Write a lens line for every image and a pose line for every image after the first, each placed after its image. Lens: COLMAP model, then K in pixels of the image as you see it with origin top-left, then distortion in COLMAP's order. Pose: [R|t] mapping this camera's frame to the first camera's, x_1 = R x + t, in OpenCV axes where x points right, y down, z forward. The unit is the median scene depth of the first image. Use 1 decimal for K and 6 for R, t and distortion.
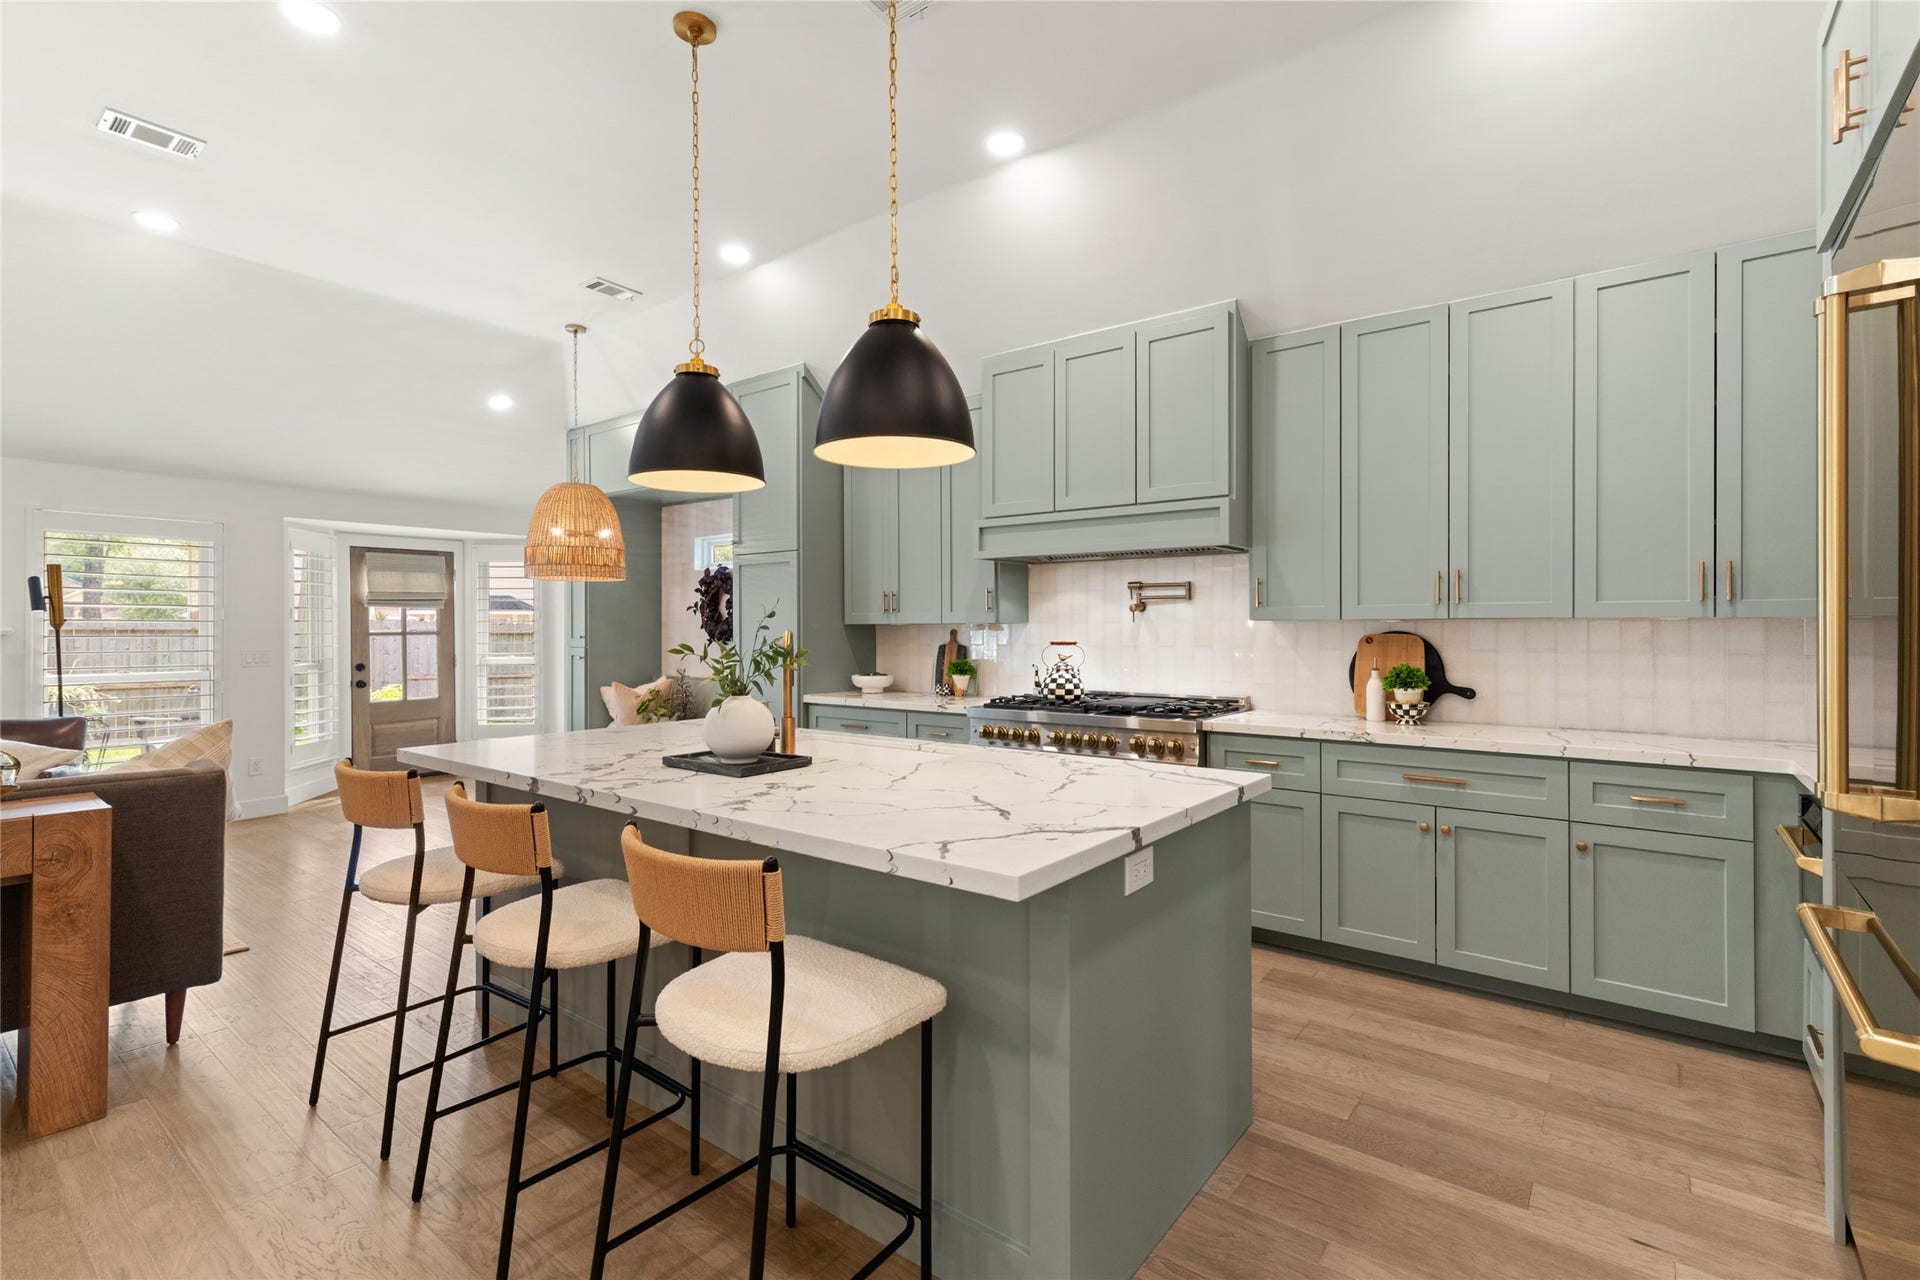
lens RADIAL K [[865.5, 0, 963.4], [0, 865.5, 630.4], [0, 0, 1]] dist [-0.004119, 0.002536]
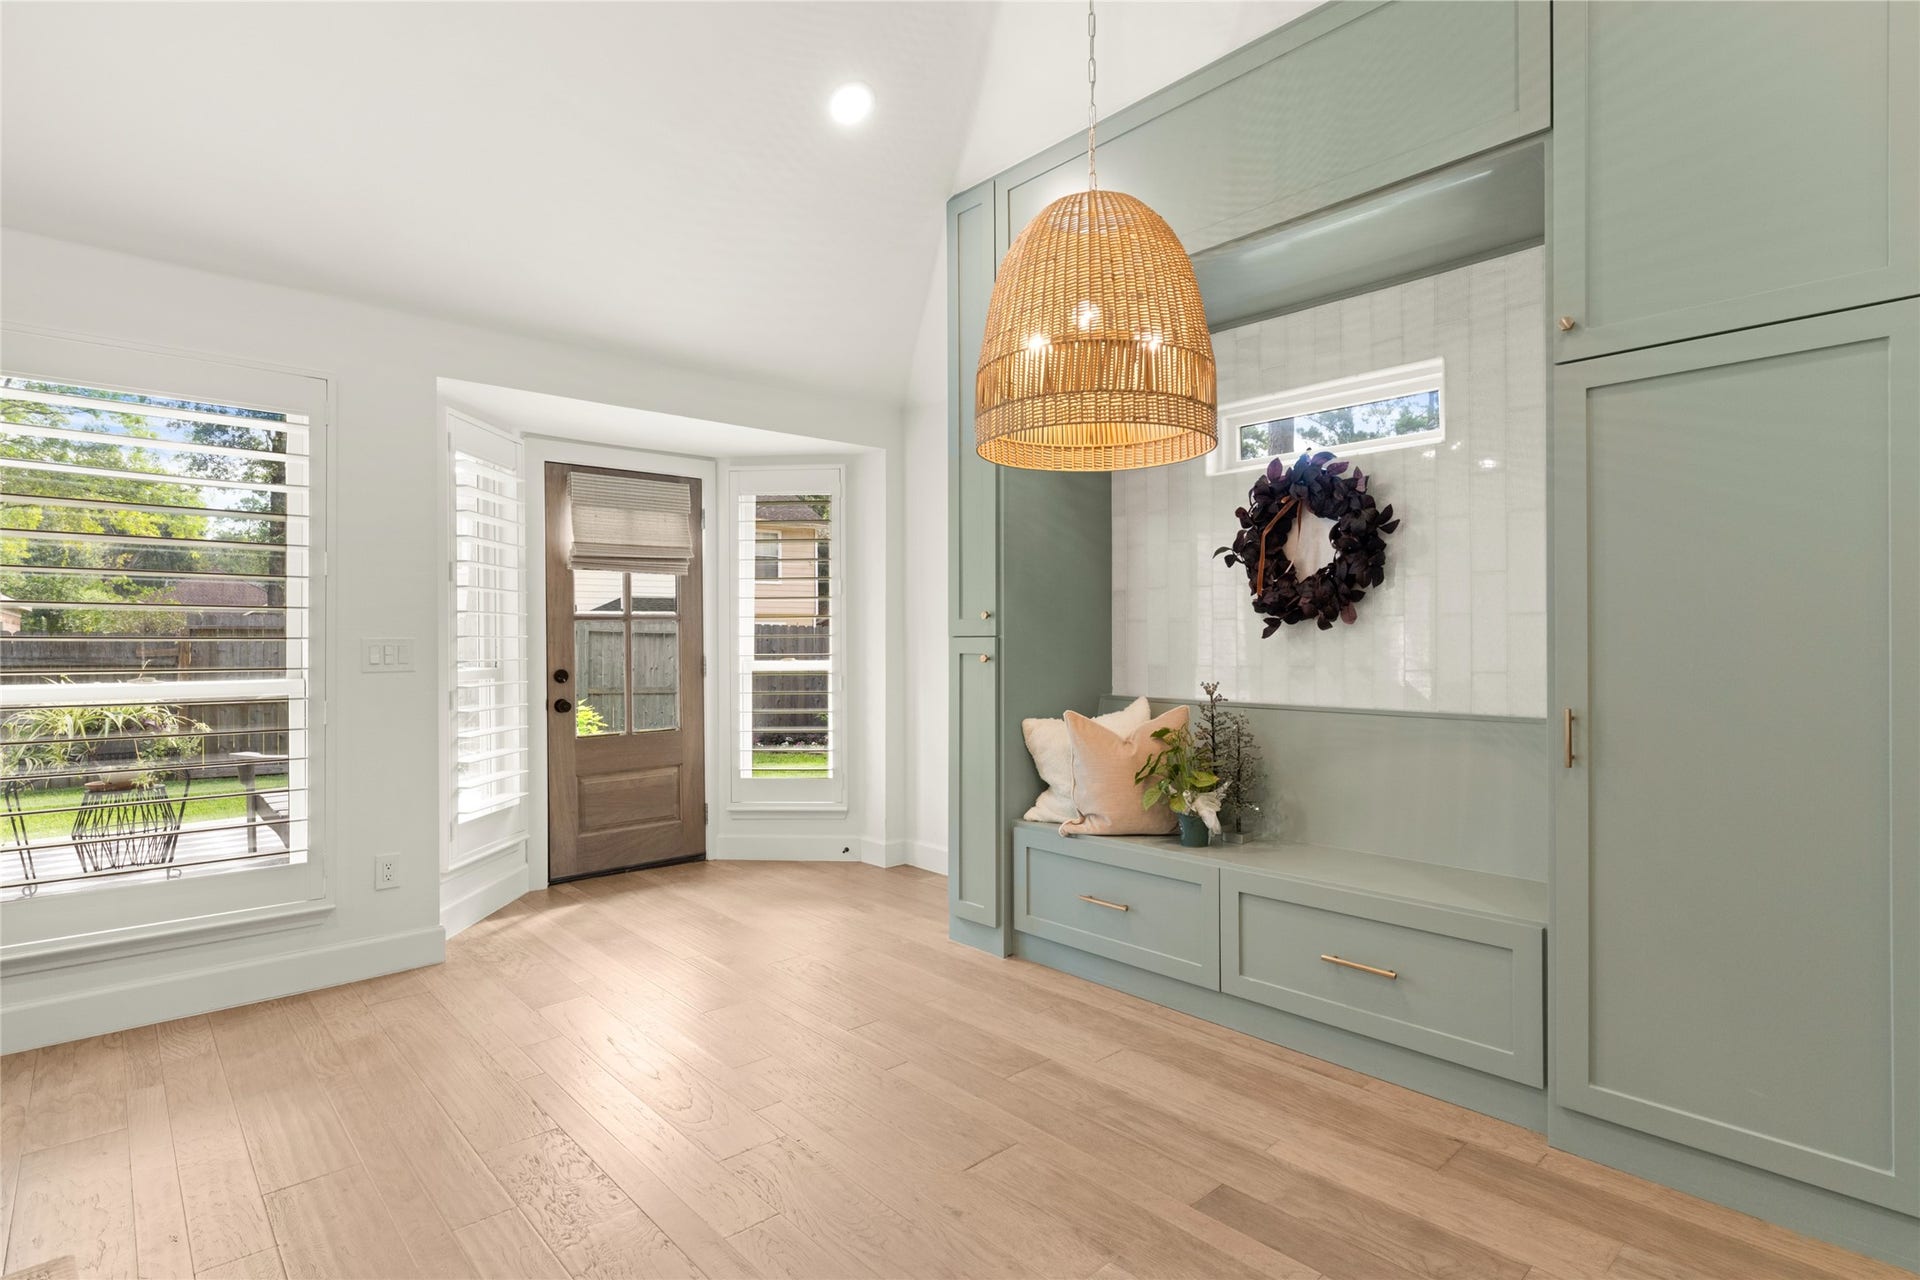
lens RADIAL K [[968.4, 0, 953.1], [0, 968.4, 642.2], [0, 0, 1]] dist [0.007397, -0.000434]
pose [[0.982536, -0.001067, -0.186068, -0.327407], [0.001371, 0.999998, 0.001504, 0.019923], [0.186066, -0.001733, 0.982536, 0.423697]]
